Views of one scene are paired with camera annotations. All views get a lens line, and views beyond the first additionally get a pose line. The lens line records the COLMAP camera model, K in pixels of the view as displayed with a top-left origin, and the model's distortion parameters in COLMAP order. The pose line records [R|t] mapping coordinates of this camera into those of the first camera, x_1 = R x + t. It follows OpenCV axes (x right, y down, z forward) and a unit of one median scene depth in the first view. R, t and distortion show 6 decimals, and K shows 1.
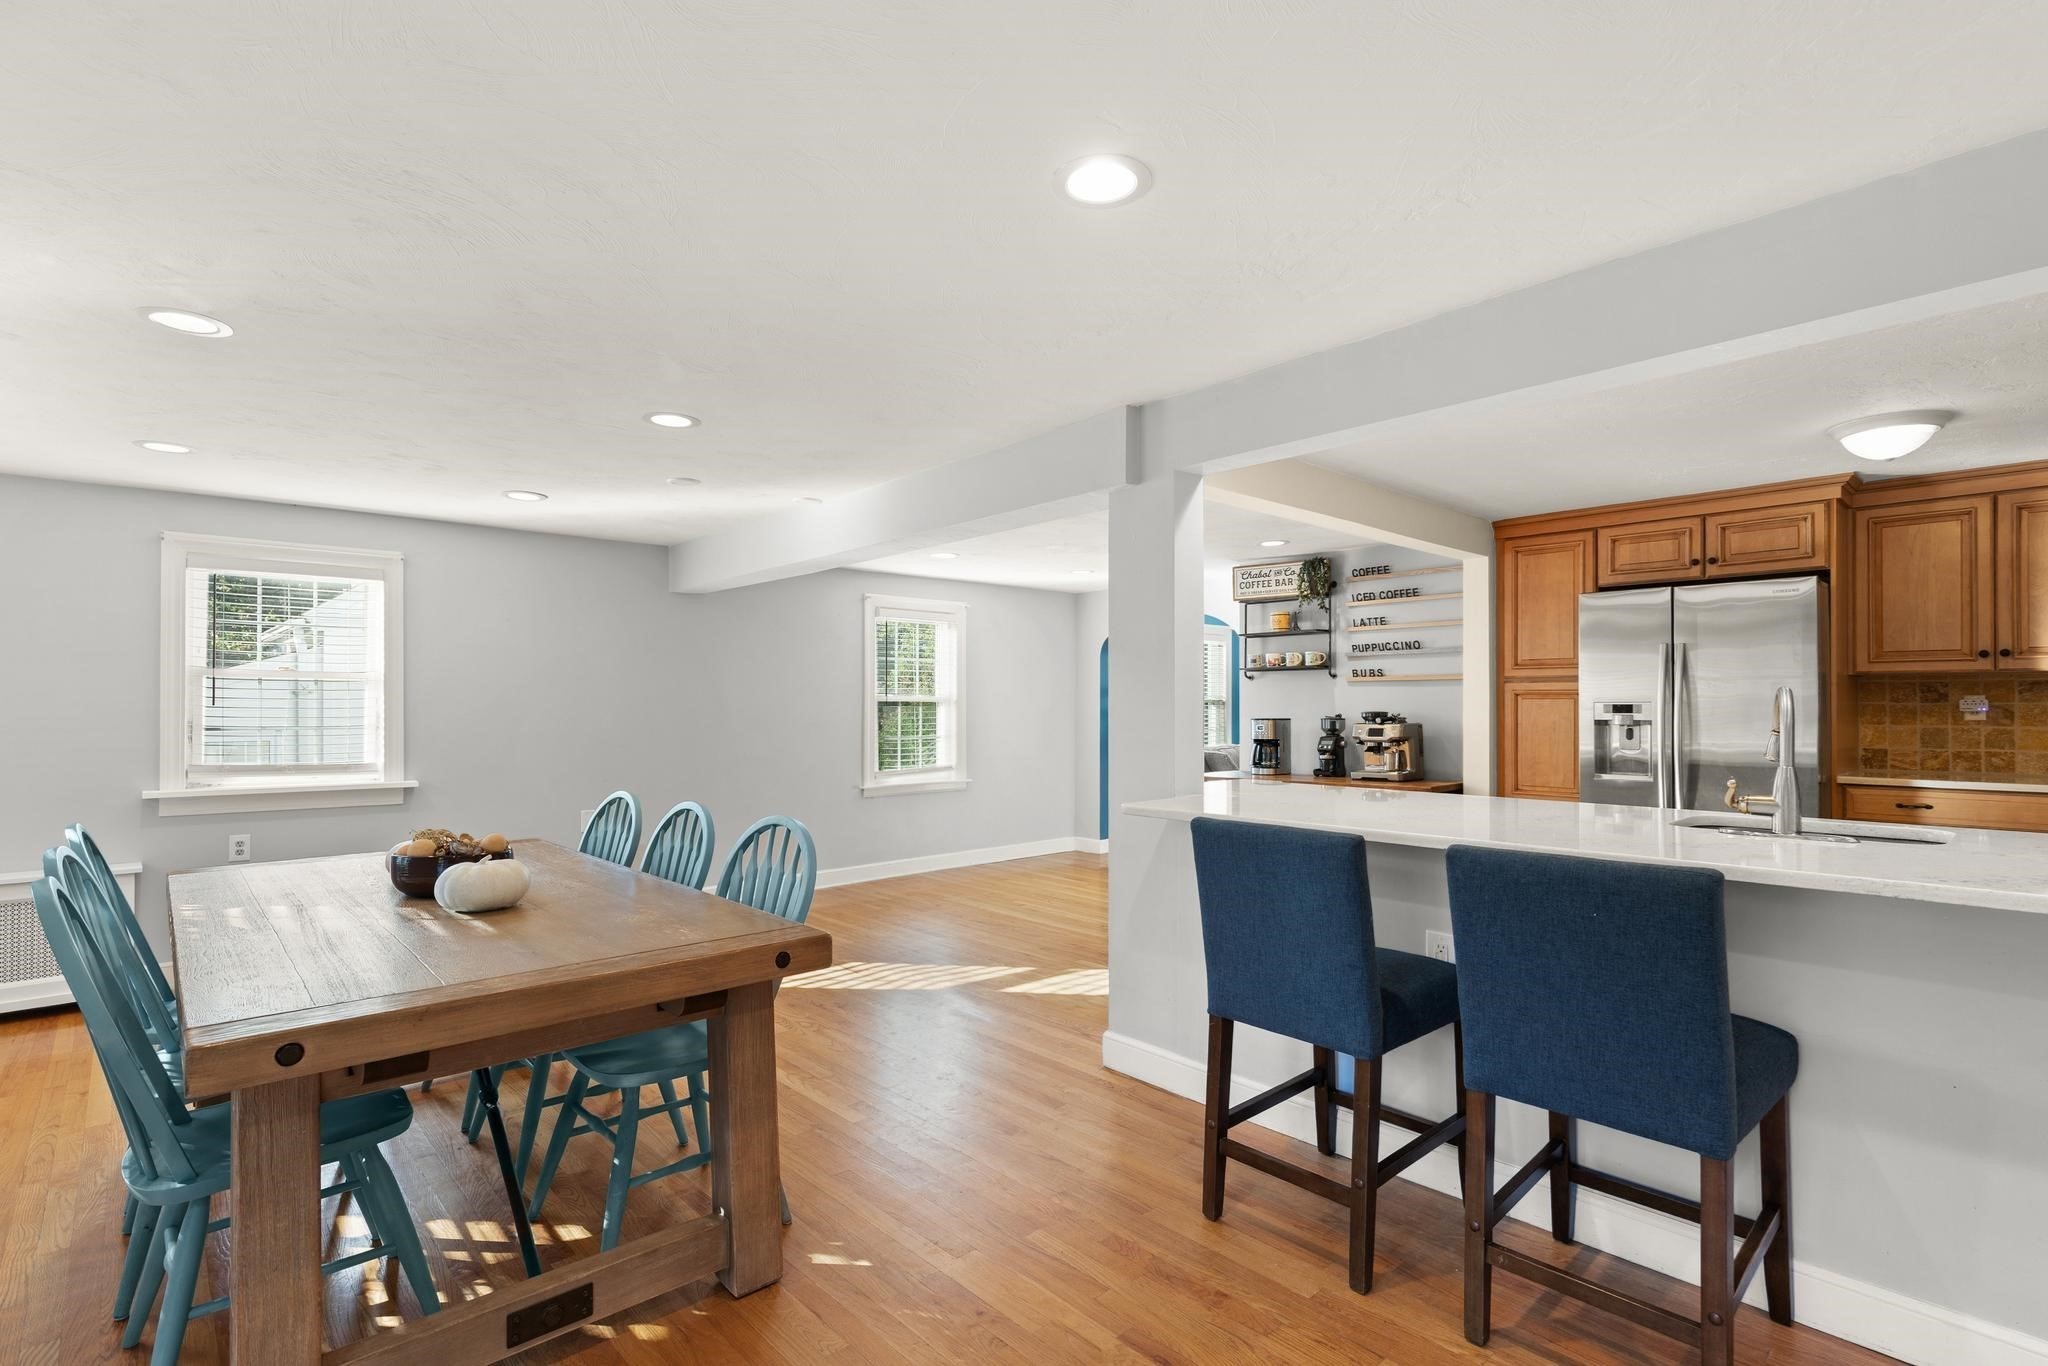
lens RADIAL K [[934.0, 0, 989.8], [0, 934.0, 696.2], [0, 0, 1]] dist [0.002235, -0.000609]
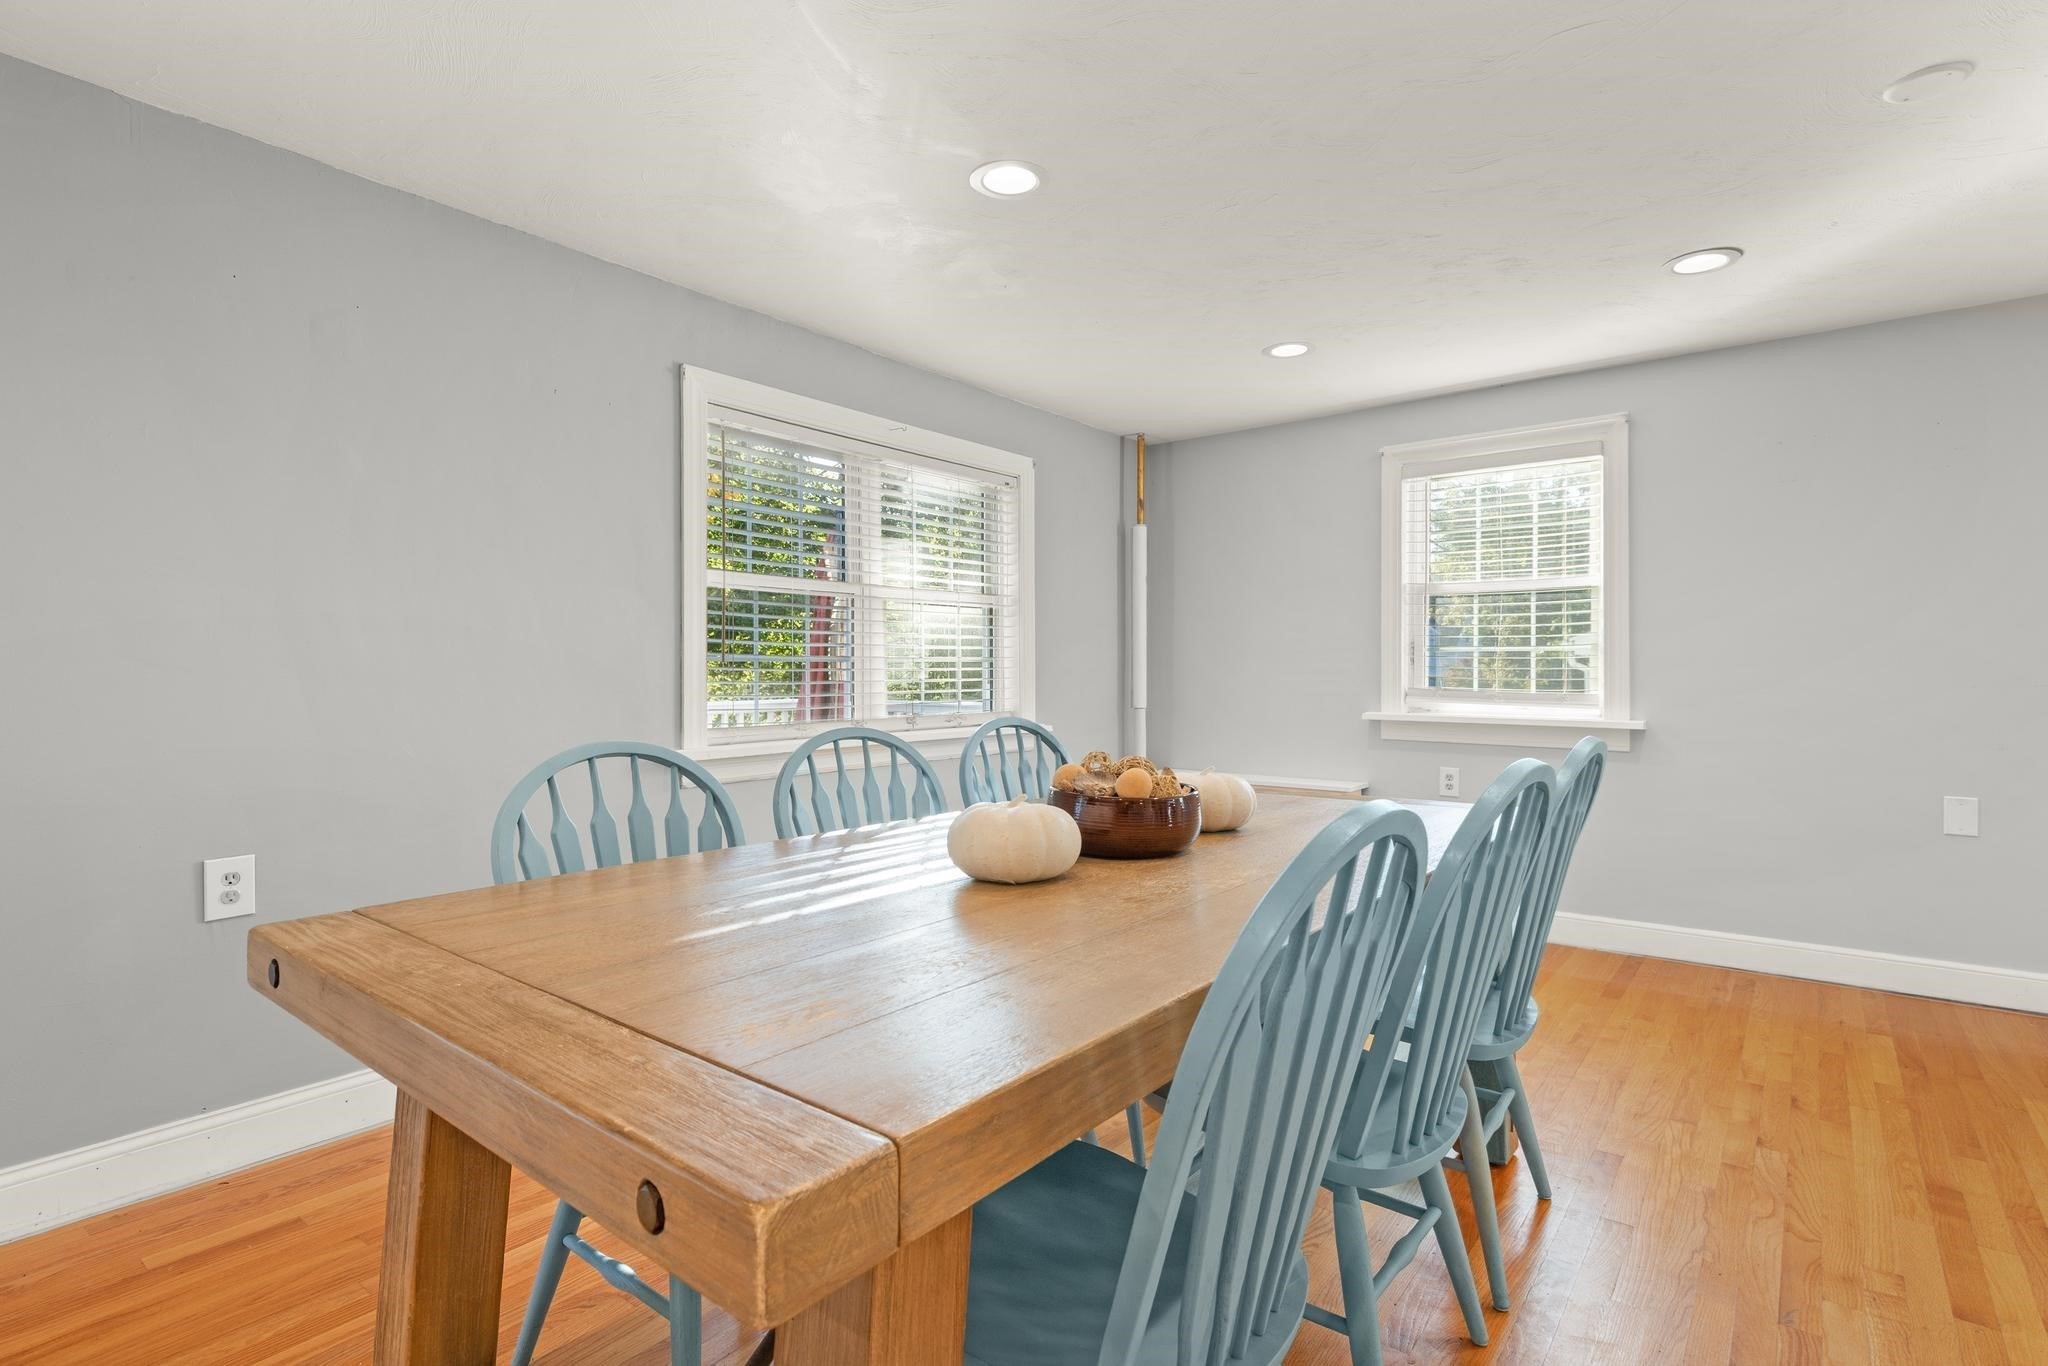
lens RADIAL K [[978.9, 0, 1016.9], [0, 978.9, 681.5], [0, 0, 1]] dist [-0.012048, 0.000212]
pose [[0.187403, 0.015031, -0.982168, 0.048088], [0.020056, 0.999616, 0.019125, 0.039241], [0.982078, -0.023283, 0.187030, 0.418714]]
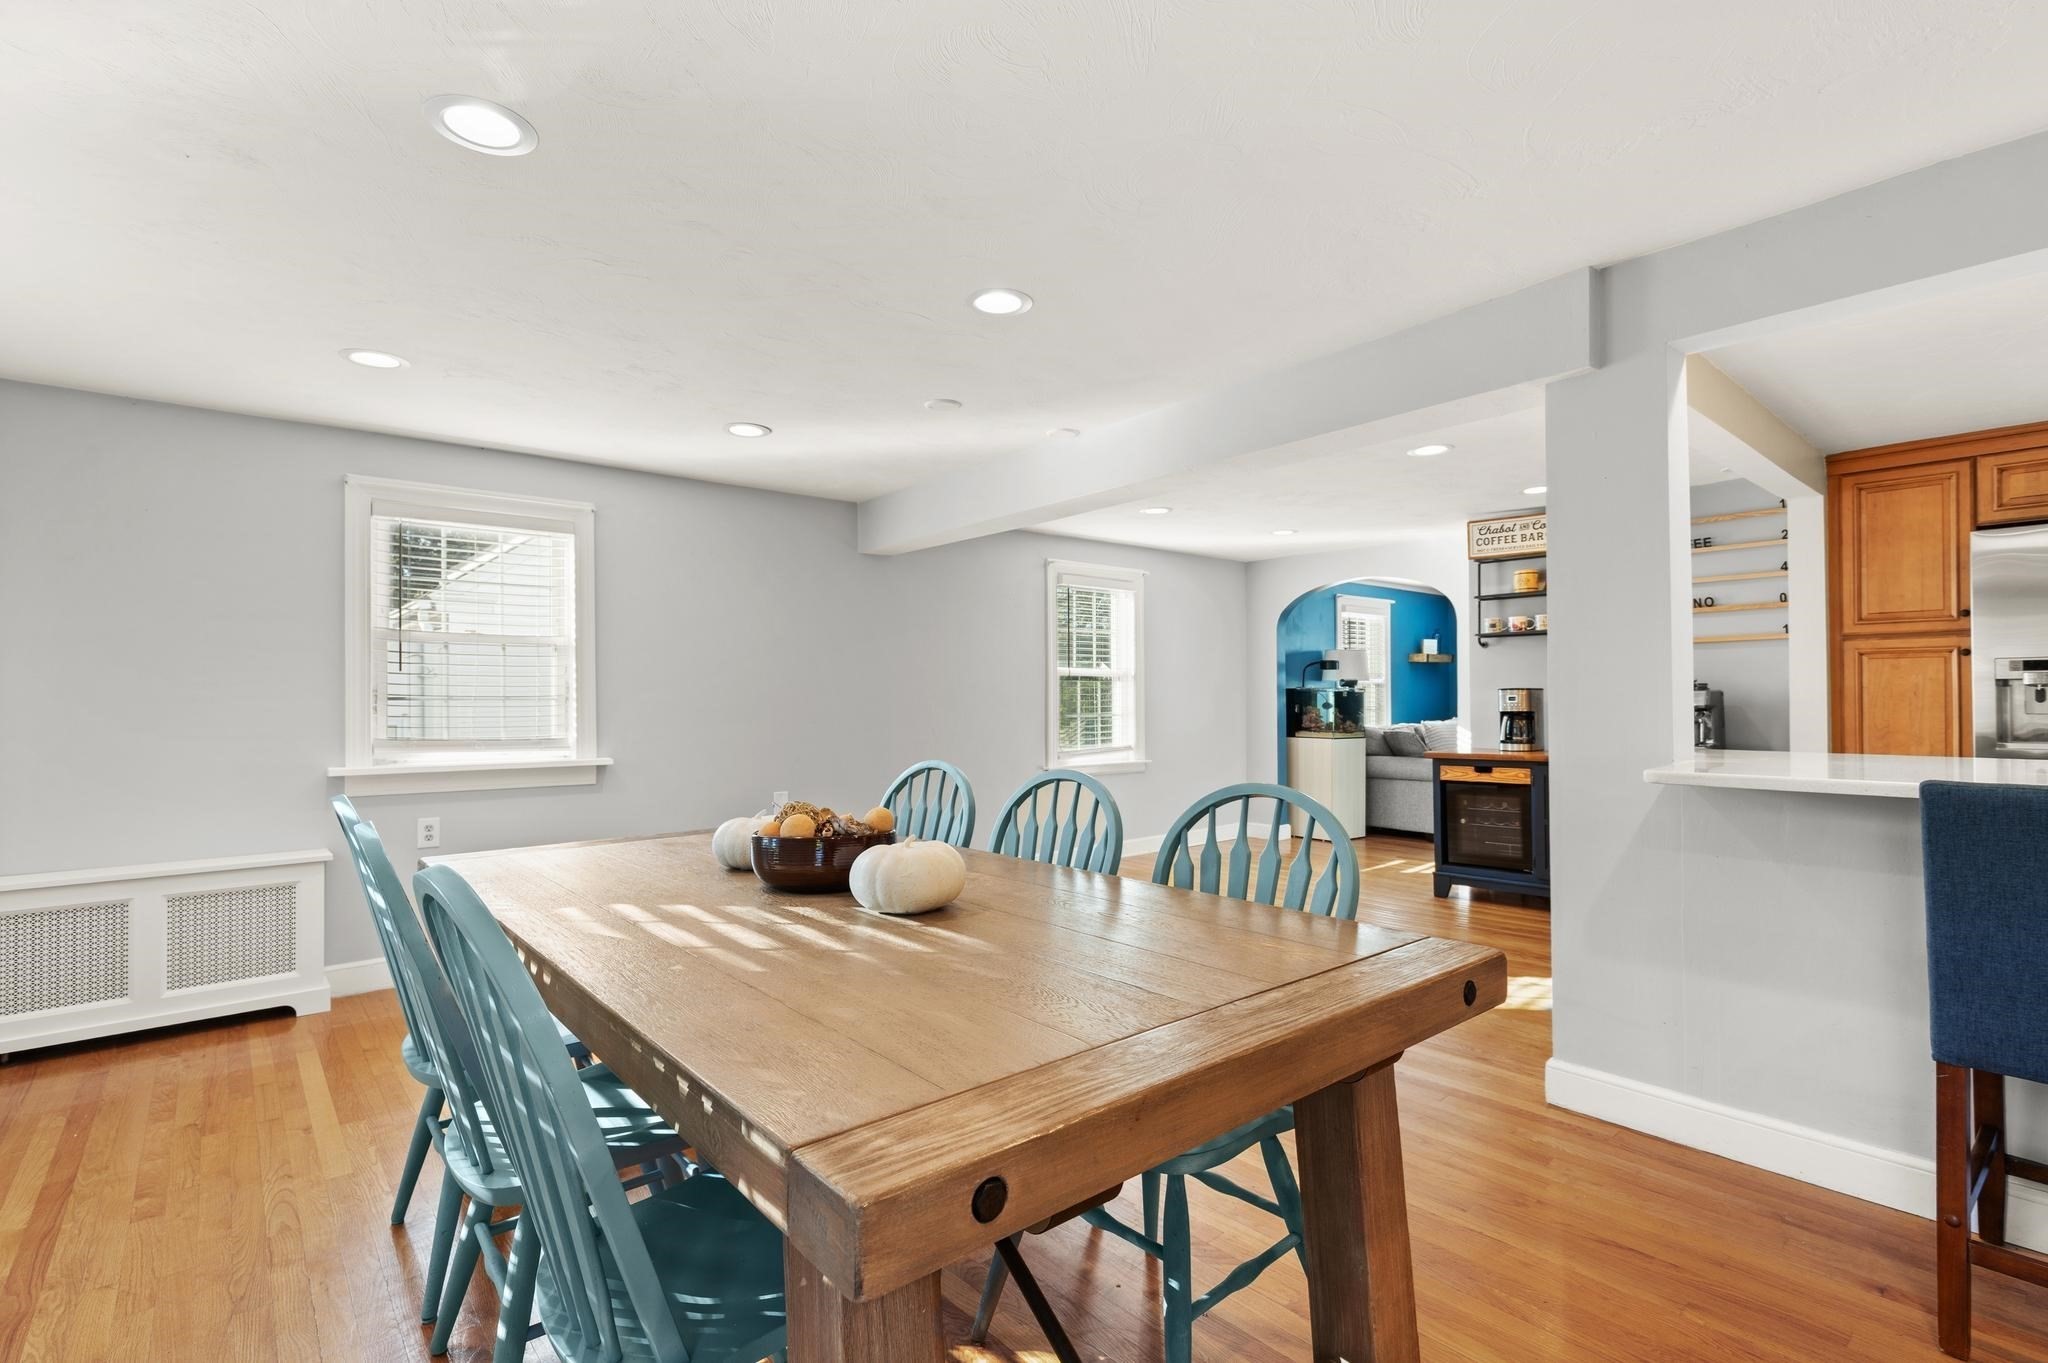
lens RADIAL K [[934.0, 0, 1034.9], [0, 934.0, 684.9], [0, 0, 1]] dist [0.002235, -0.000609]
pose [[0.999455, -0.005964, -0.032471, -0.199249], [0.005978, 0.999982, 0.000329, 0.025509], [0.032469, -0.000523, 0.999473, 0.132817]]
